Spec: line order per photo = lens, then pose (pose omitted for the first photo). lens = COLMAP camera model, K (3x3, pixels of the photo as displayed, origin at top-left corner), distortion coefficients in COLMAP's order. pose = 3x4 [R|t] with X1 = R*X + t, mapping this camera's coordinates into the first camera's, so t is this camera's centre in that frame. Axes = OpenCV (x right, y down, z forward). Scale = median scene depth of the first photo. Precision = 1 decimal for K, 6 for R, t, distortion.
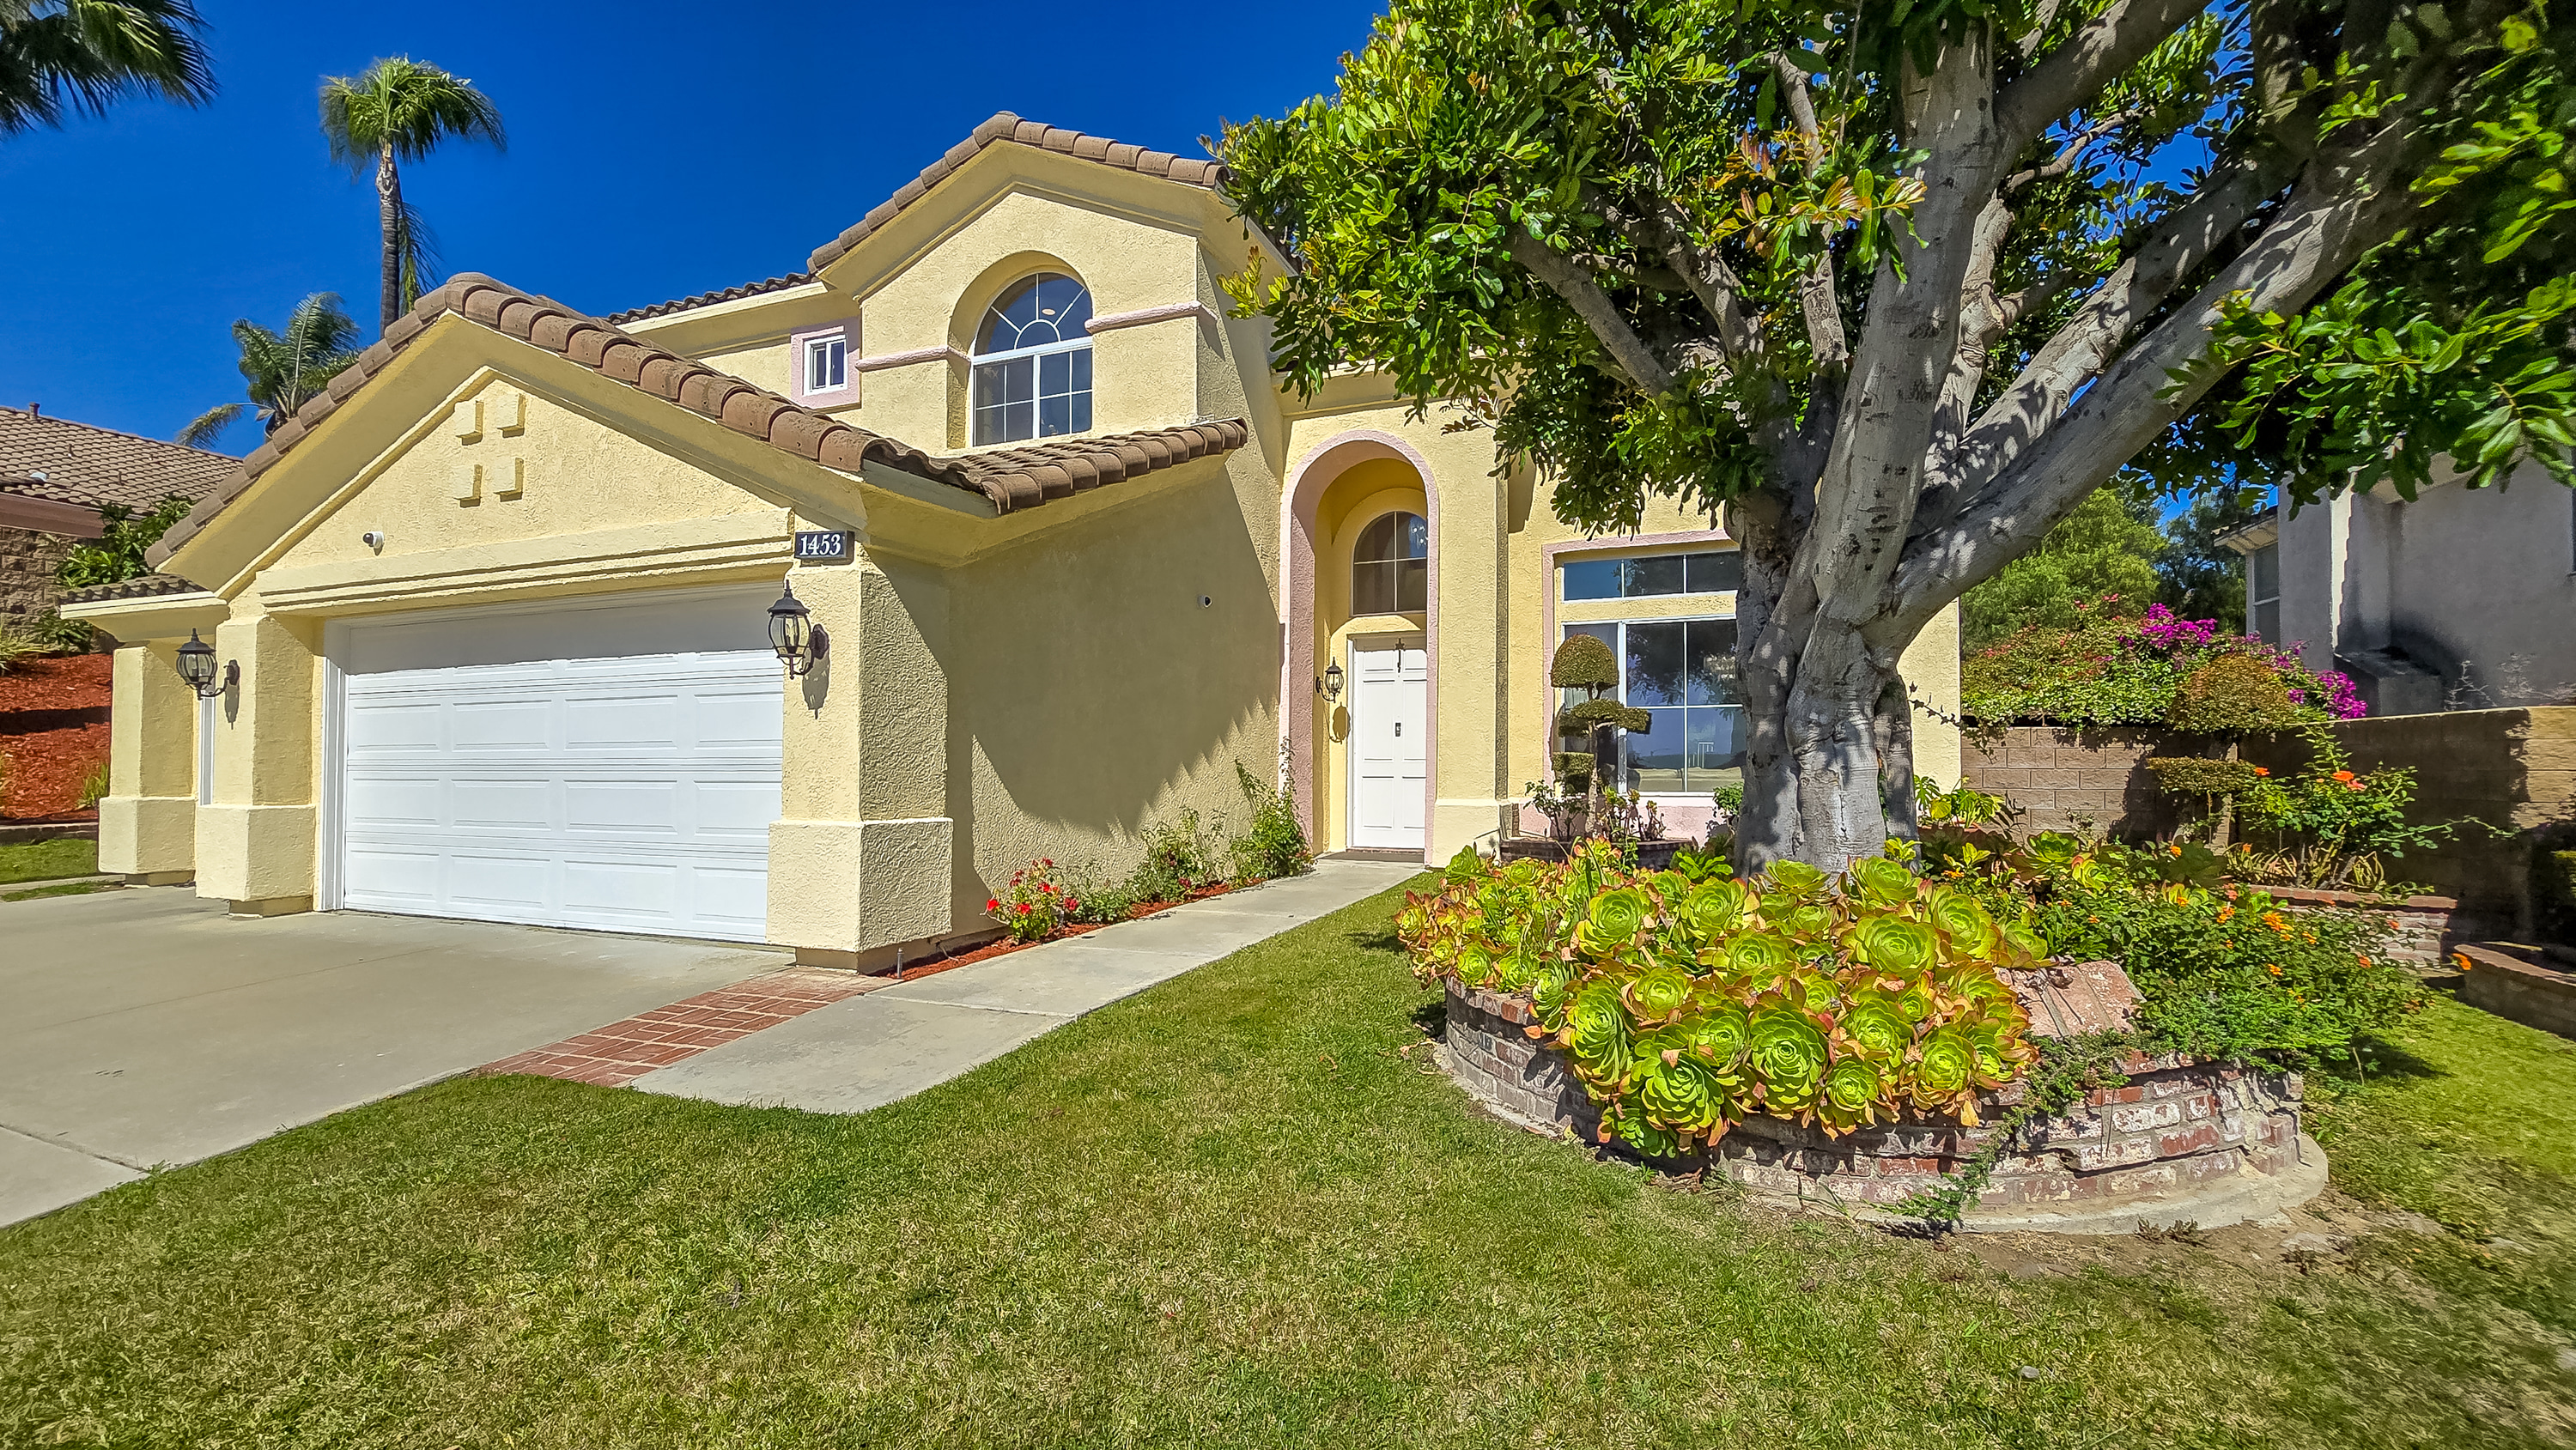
lens RADIAL K [[1030.6, 0, 1288.0], [0, 1030.6, 725.0], [0, 0, 1]] dist [-0.000024, 0.000082]
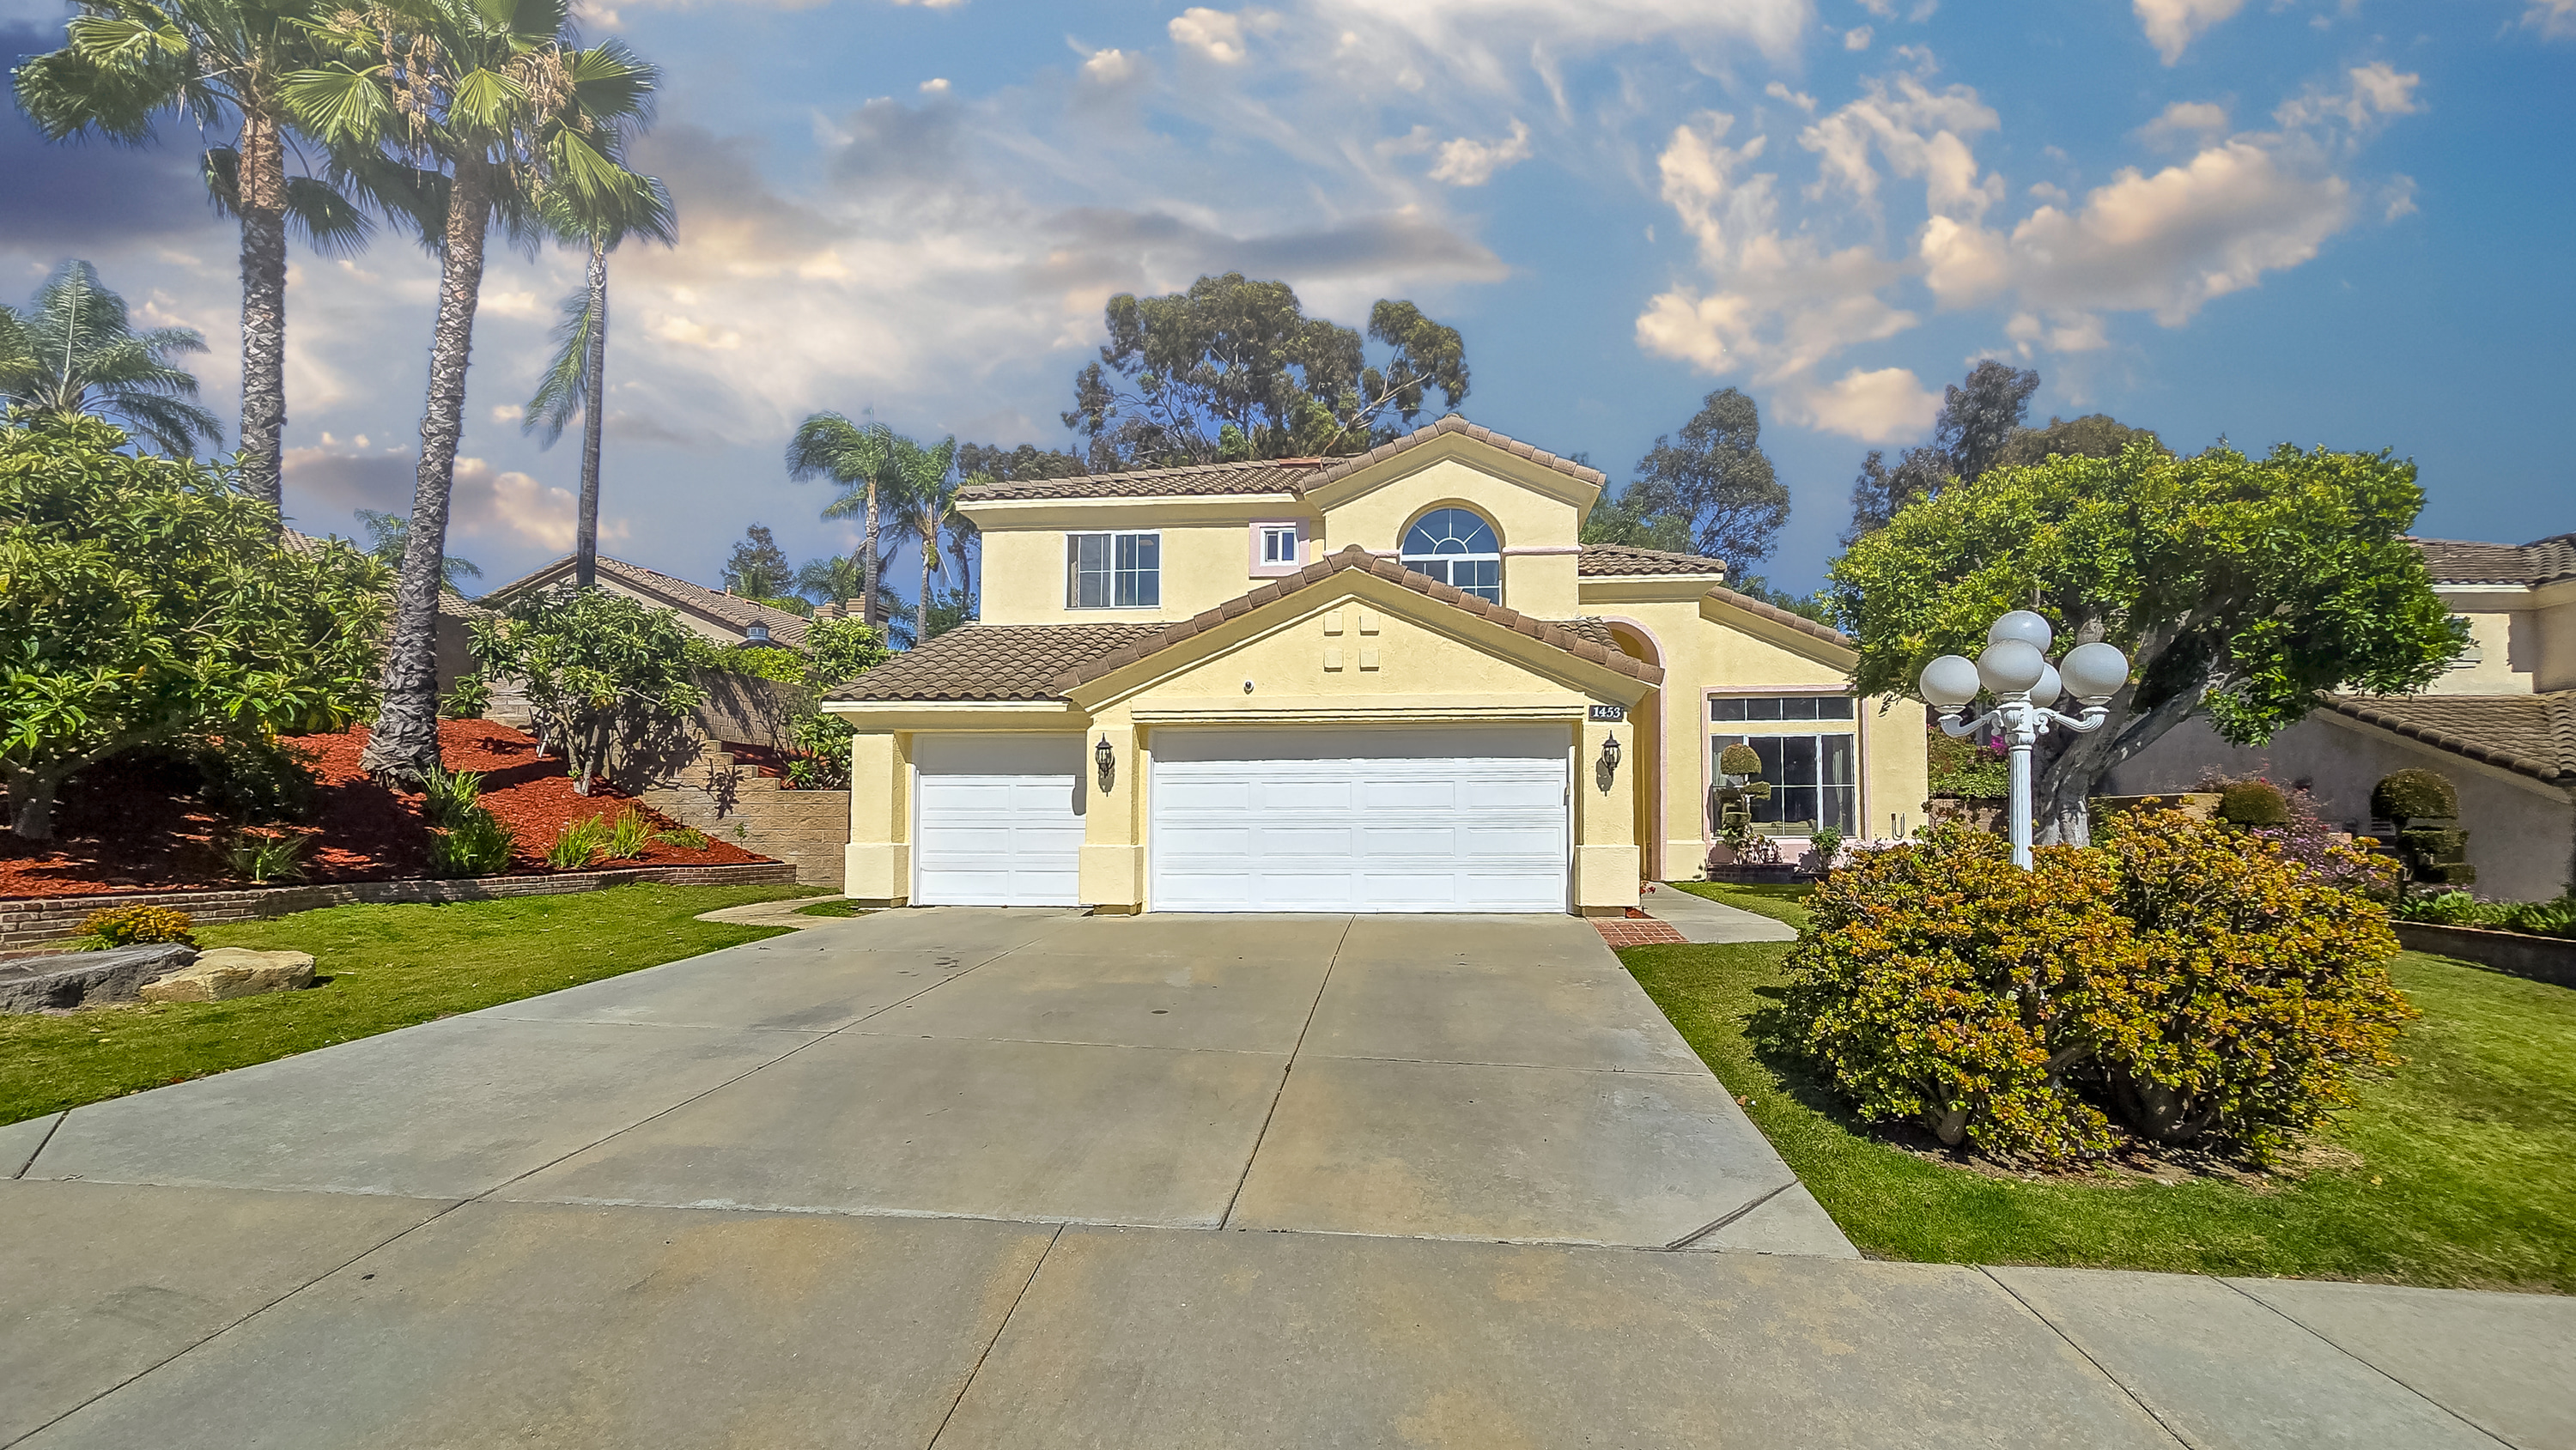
lens RADIAL K [[1030.6, 0, 1288.0], [0, 1030.6, 725.0], [0, 0, 1]] dist [-0.000024, 0.000082]
pose [[0.963538, 0.025693, 0.266335, -0.952088], [-0.011771, 0.998486, -0.053739, -0.018639], [-0.267313, 0.048645, 0.962381, -0.471251]]
